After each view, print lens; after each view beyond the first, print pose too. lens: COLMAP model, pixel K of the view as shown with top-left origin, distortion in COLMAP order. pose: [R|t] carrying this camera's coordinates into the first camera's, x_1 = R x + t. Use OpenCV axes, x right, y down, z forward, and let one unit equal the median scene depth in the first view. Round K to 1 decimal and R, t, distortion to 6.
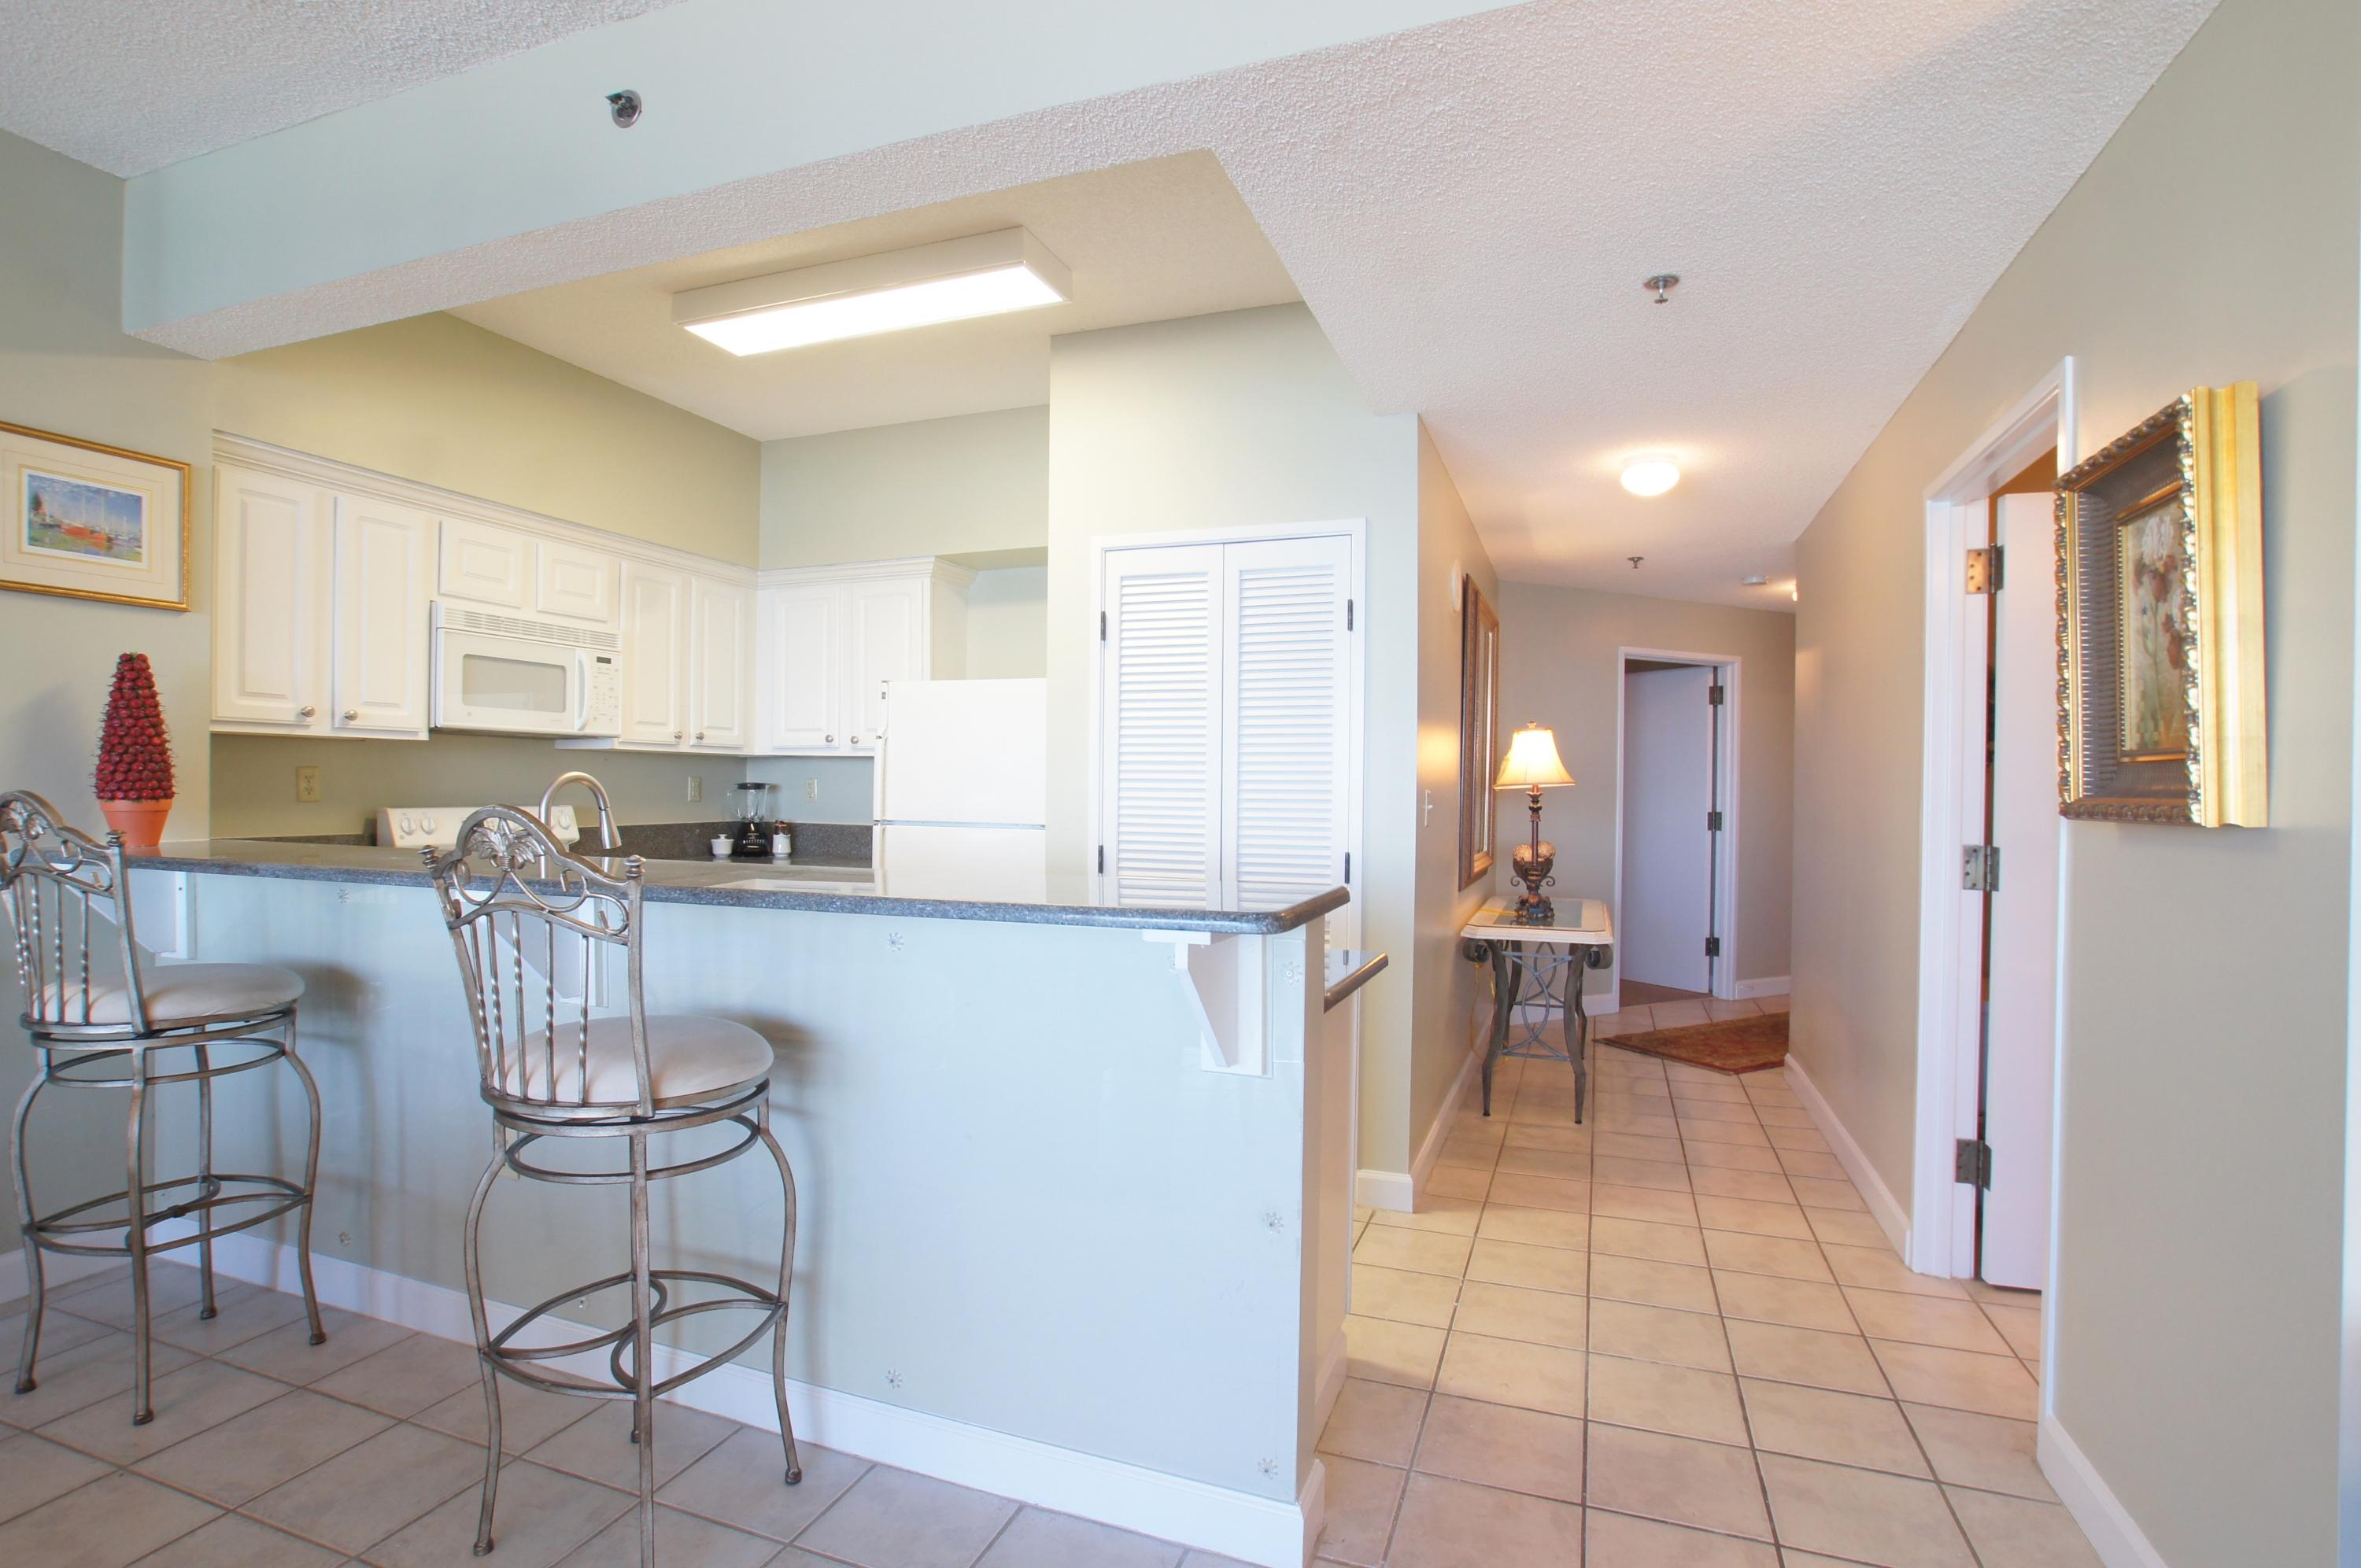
lens RADIAL K [[1160.5, 0, 1146.0], [0, 1160.5, 792.3], [0, 0, 1]] dist [-0.069617, 0.037662]
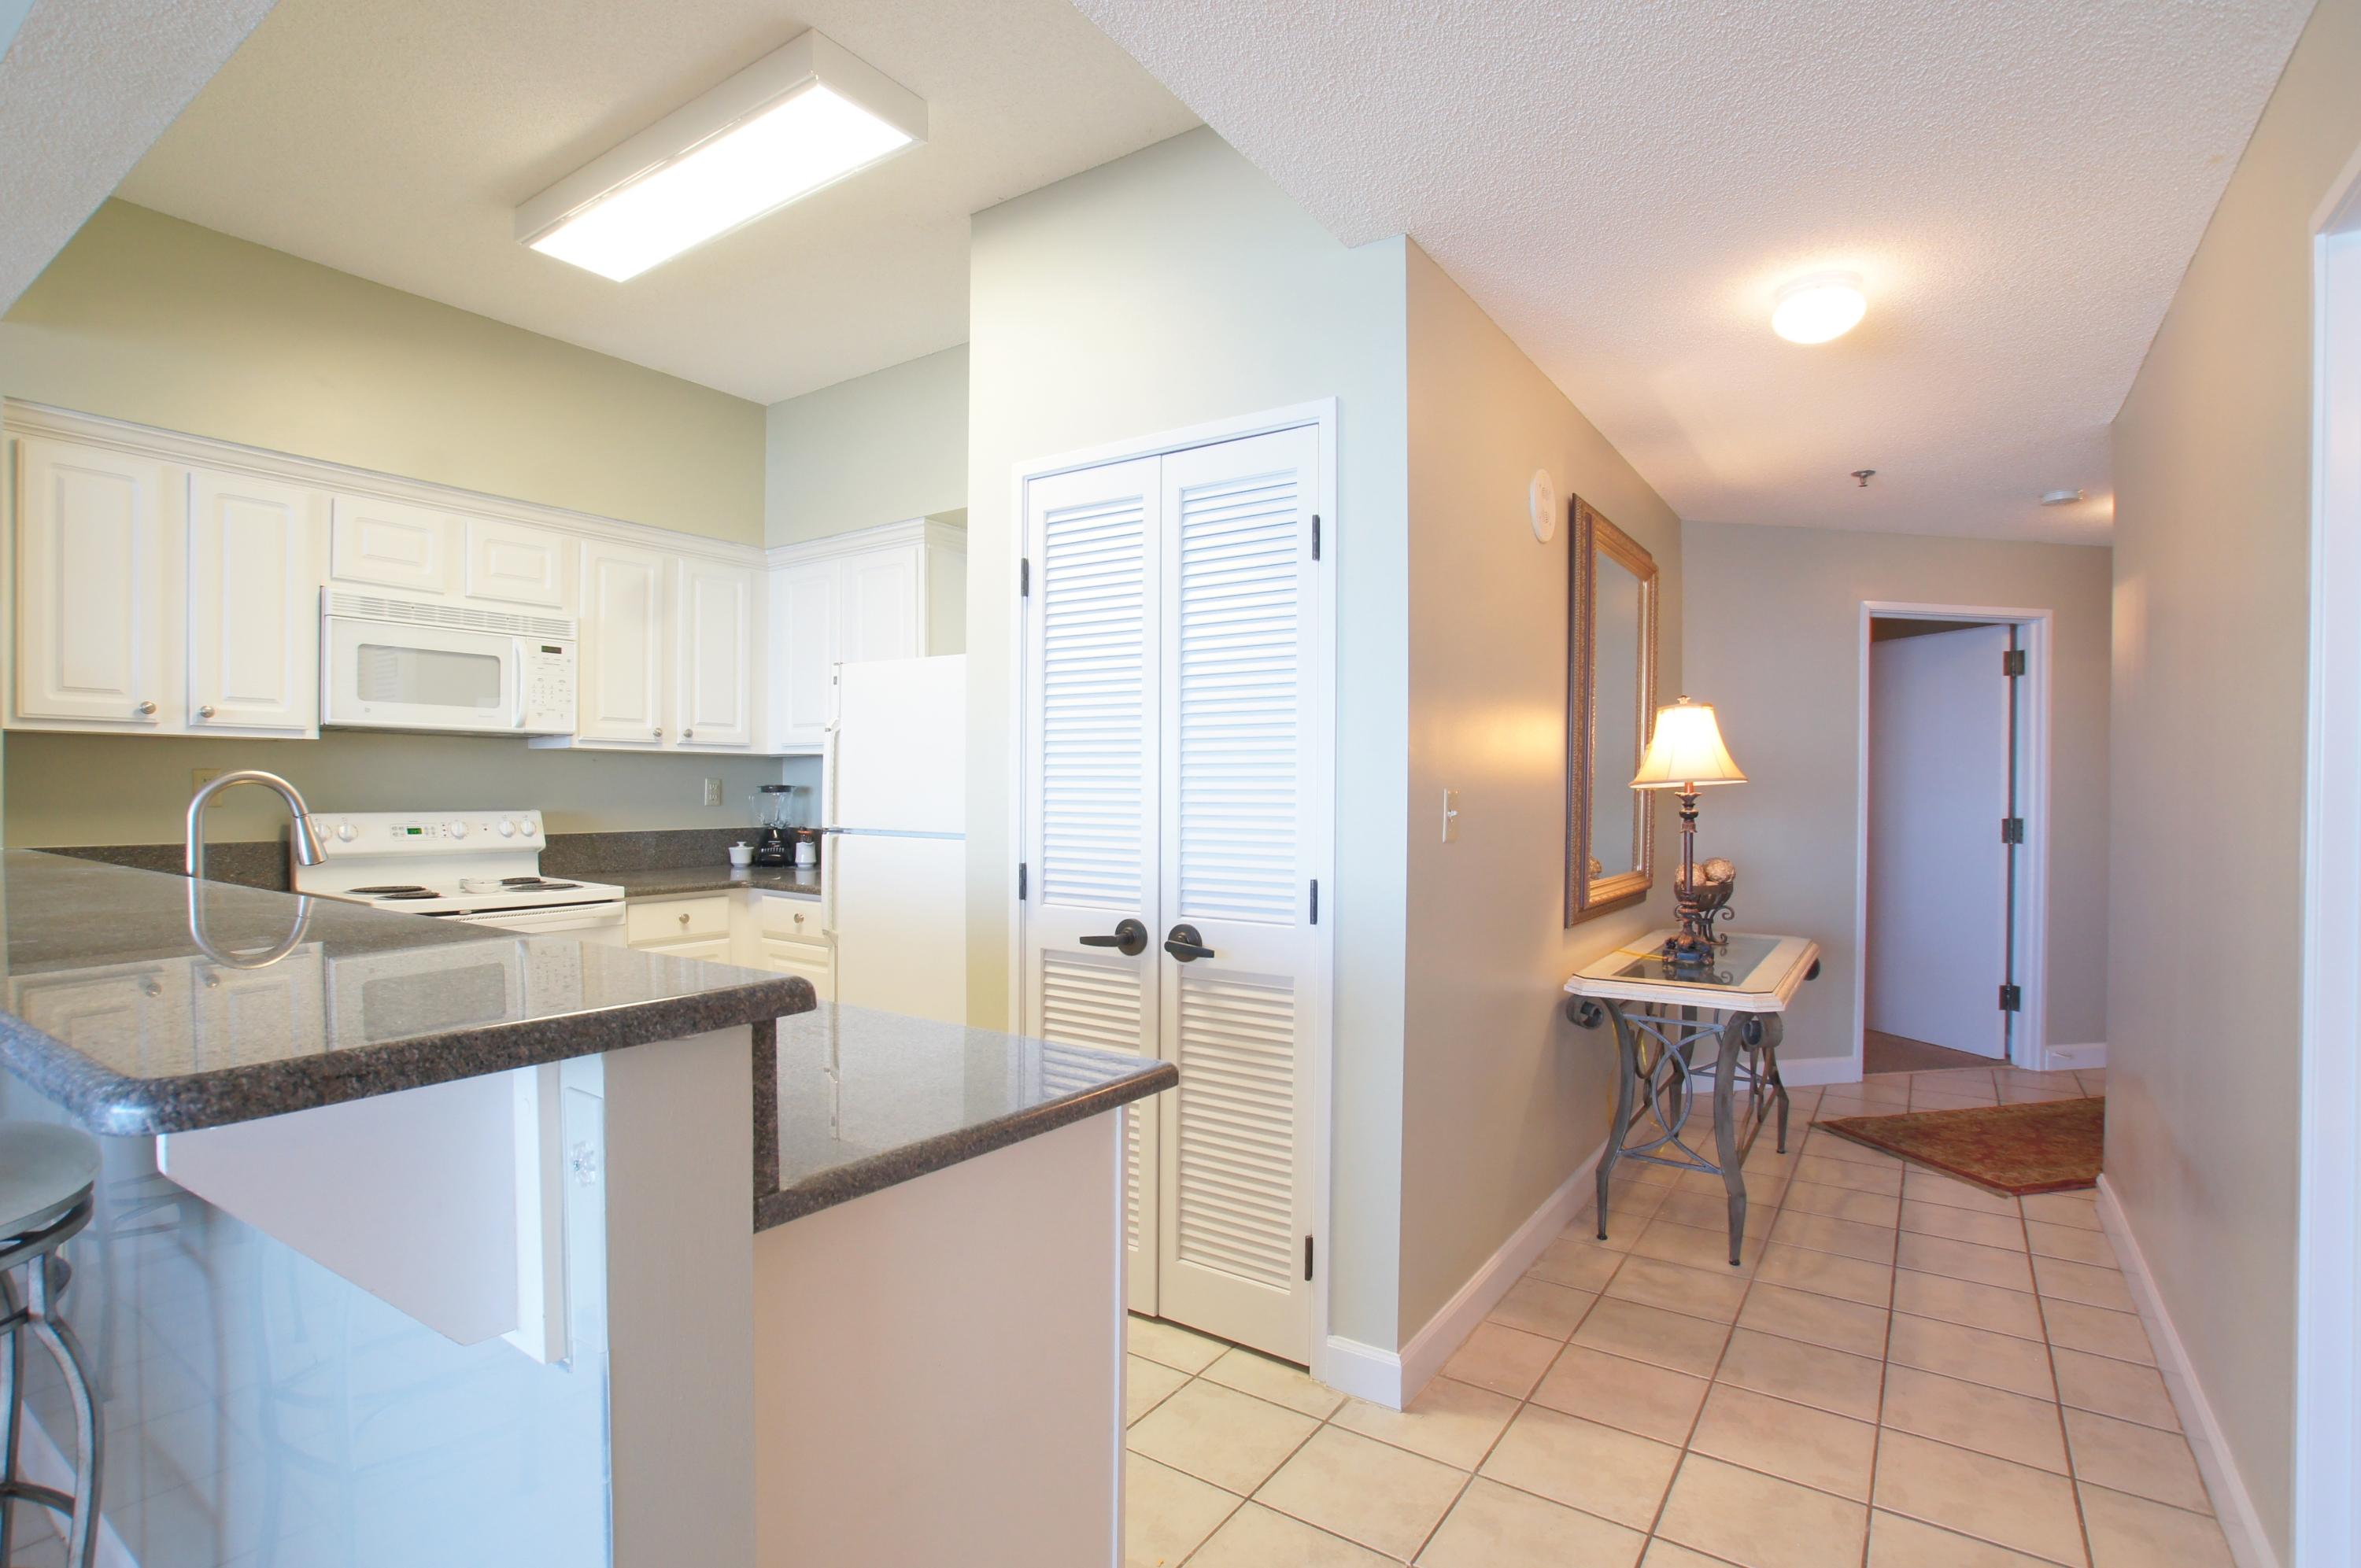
lens RADIAL K [[1137.8, 0, 1147.1], [0, 1137.8, 795.1], [0, 0, 1]] dist [-0.060698, 0.027155]
pose [[0.970538, -0.002931, -0.240932, 0.194876], [0.002765, 0.999996, -0.001026, 0.001556], [0.240933, 0.000329, 0.970542, 0.253704]]
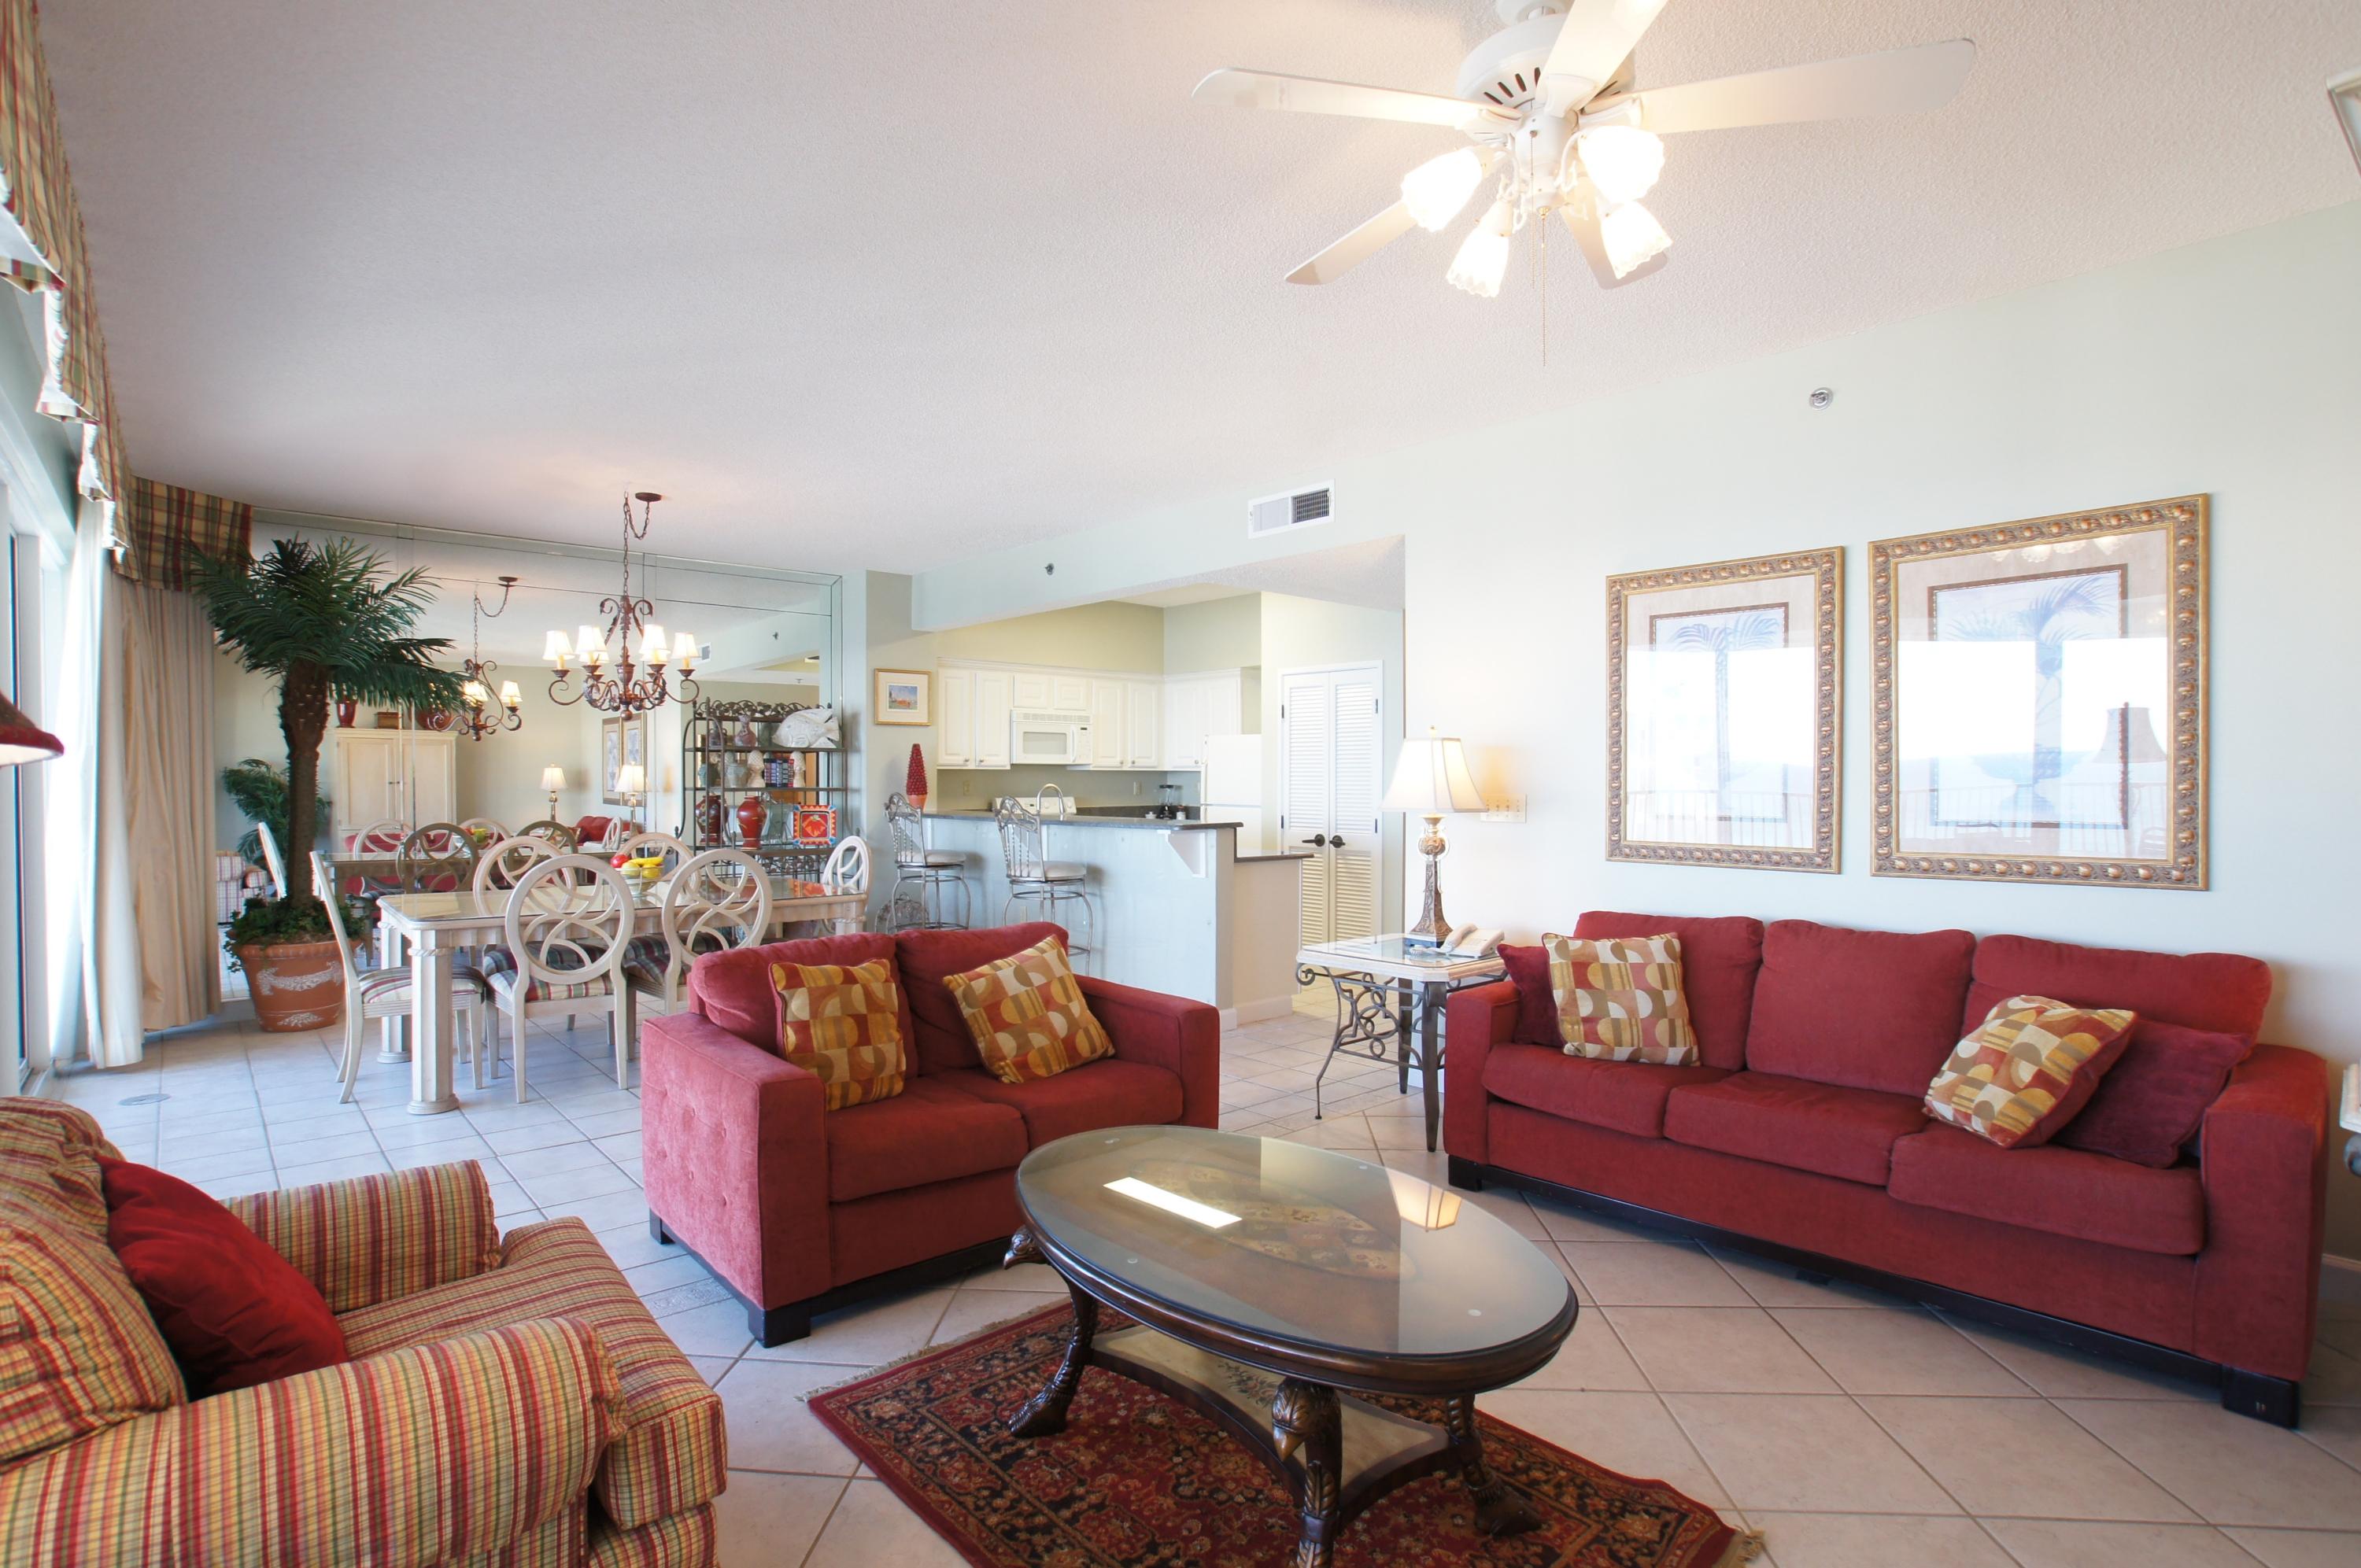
lens RADIAL K [[1137.8, 0, 1147.1], [0, 1137.8, 795.1], [0, 0, 1]] dist [-0.060698, 0.027155]
pose [[0.884216, -0.001344, -0.467076, 0.618895], [0.005569, 0.999955, 0.007666, -0.007361], [0.467044, -0.009379, 0.884184, -0.819107]]
